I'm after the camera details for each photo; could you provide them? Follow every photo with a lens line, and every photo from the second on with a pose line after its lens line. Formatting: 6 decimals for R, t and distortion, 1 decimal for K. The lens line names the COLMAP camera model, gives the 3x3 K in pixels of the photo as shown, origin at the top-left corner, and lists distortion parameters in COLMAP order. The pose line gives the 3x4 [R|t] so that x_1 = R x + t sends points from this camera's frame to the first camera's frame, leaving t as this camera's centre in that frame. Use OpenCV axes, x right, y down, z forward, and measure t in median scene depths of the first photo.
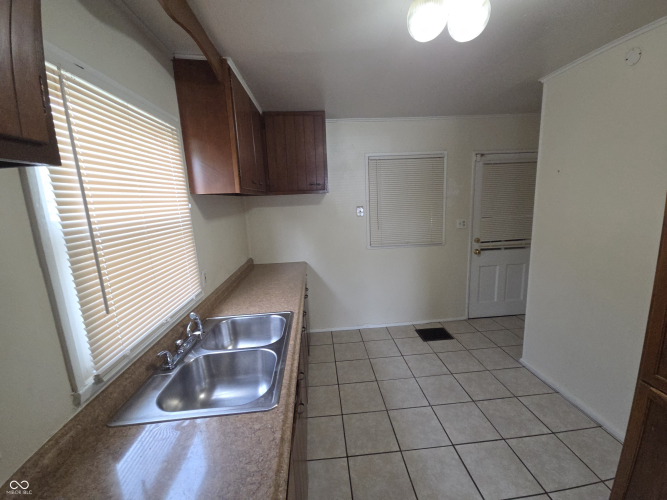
lens RADIAL K [[269.2, 0, 334.5], [0, 269.2, 246.7], [0, 0, 1]] dist [-0.001922, -0.000881]
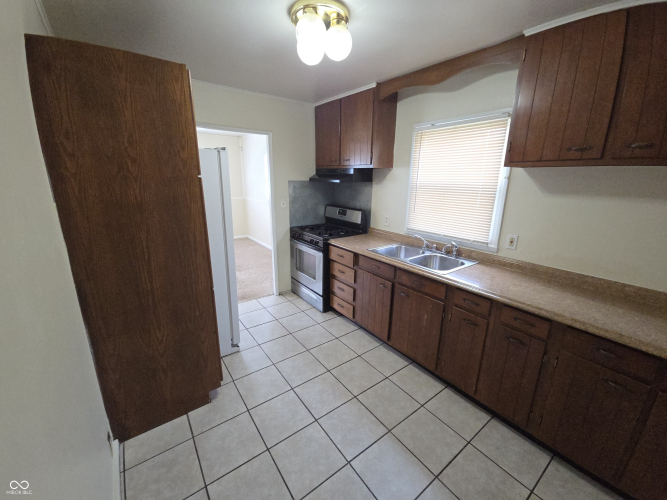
lens RADIAL K [[269.2, 0, 333.9], [0, 269.2, 249.7], [0, 0, 1]] dist [-0.001922, -0.000881]
pose [[-0.845192, 0.167712, -0.507467, 0.767346], [-0.068252, 0.907848, 0.413707, -0.283267], [0.530087, 0.384298, -0.755859, 1.501768]]
